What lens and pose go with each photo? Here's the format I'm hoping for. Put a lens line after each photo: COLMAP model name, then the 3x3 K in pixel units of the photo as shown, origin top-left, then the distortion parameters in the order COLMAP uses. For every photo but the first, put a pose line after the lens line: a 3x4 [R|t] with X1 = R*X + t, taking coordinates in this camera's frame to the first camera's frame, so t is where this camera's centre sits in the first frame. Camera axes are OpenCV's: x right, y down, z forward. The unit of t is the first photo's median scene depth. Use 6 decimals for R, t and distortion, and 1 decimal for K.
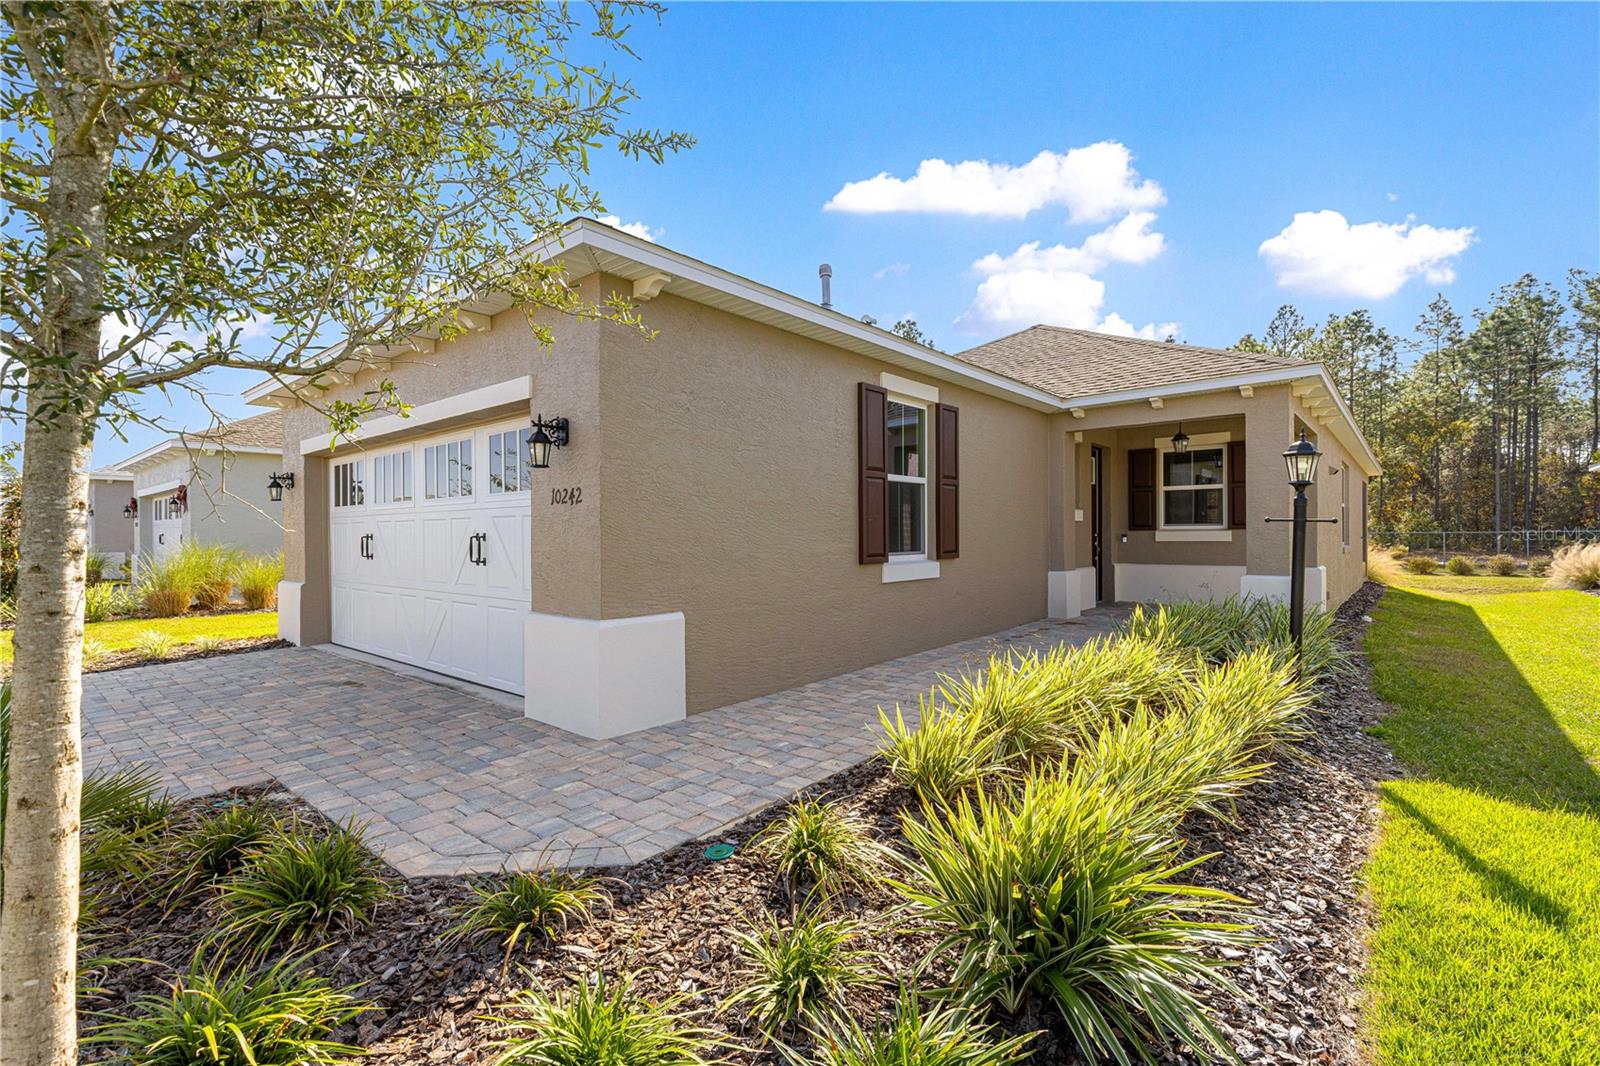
lens RADIAL K [[719.2, 0, 804.3], [0, 719.2, 541.5], [0, 0, 1]] dist [0.010553, -0.000502]
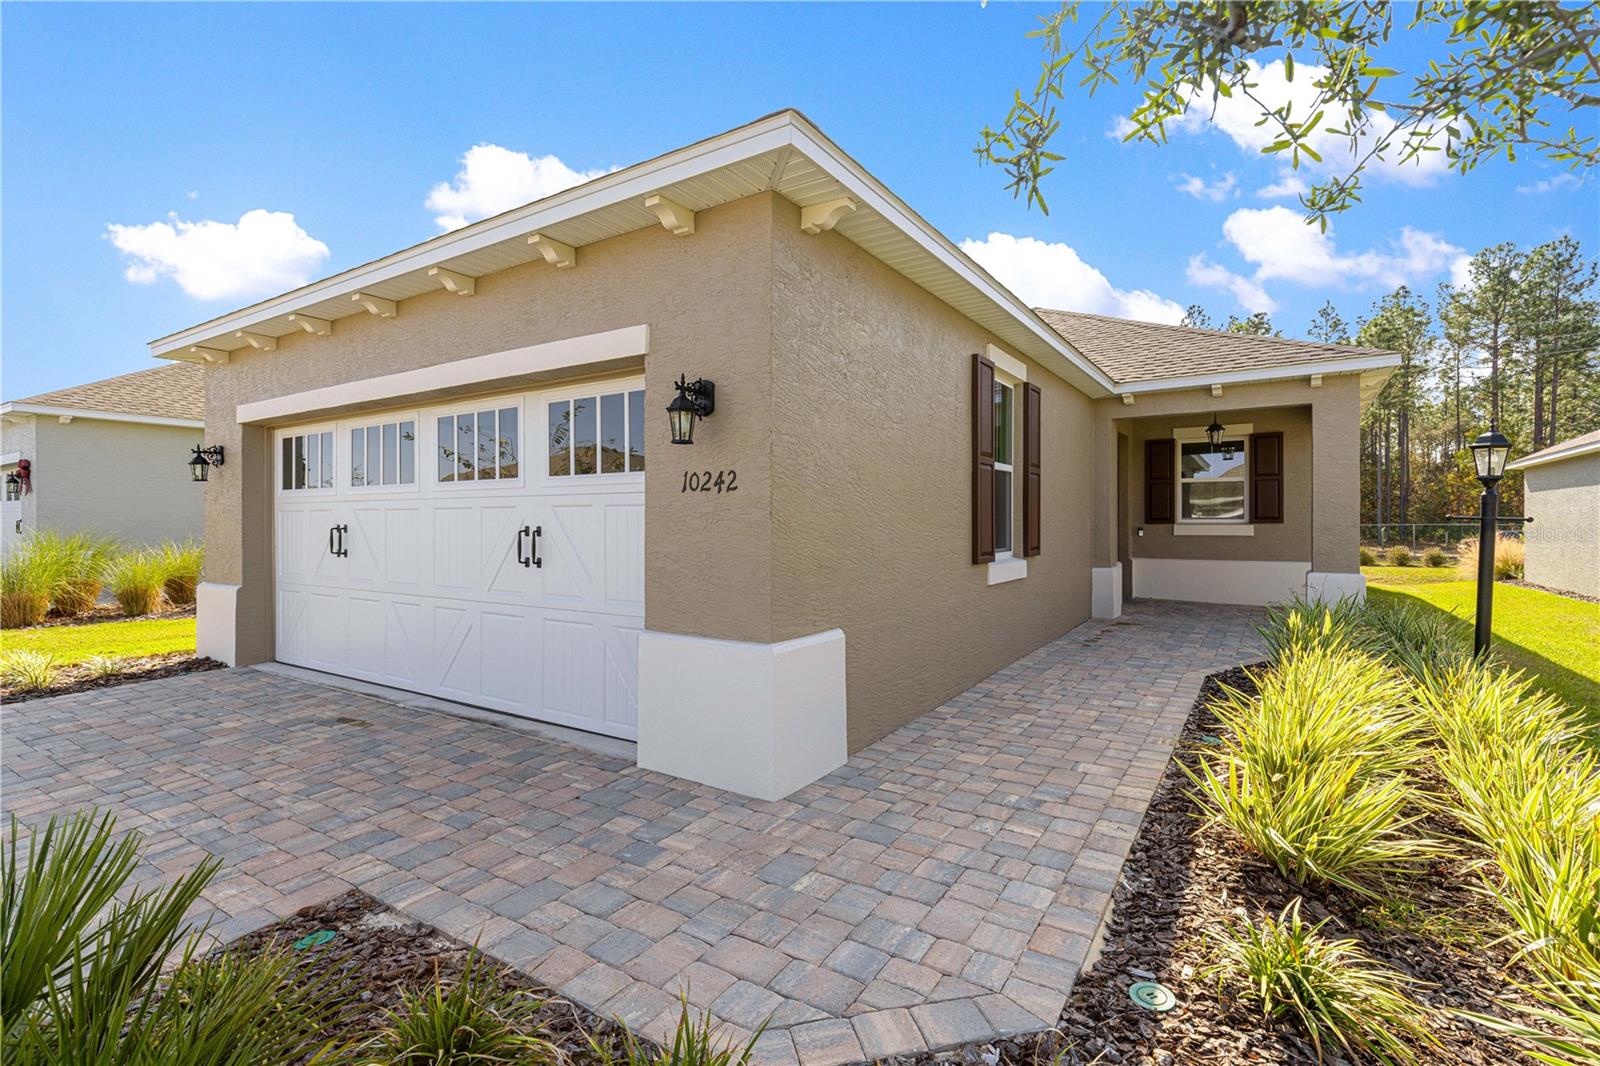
lens RADIAL K [[738.8, 0, 799.5], [0, 738.8, 528.5], [0, 0, 1]] dist [0.010143, 0.000080]
pose [[0.991229, 0.004976, 0.132064, -0.223976], [-0.004759, 0.999987, -0.001960, -0.007698], [-0.132072, 0.001314, 0.991239, 0.134041]]
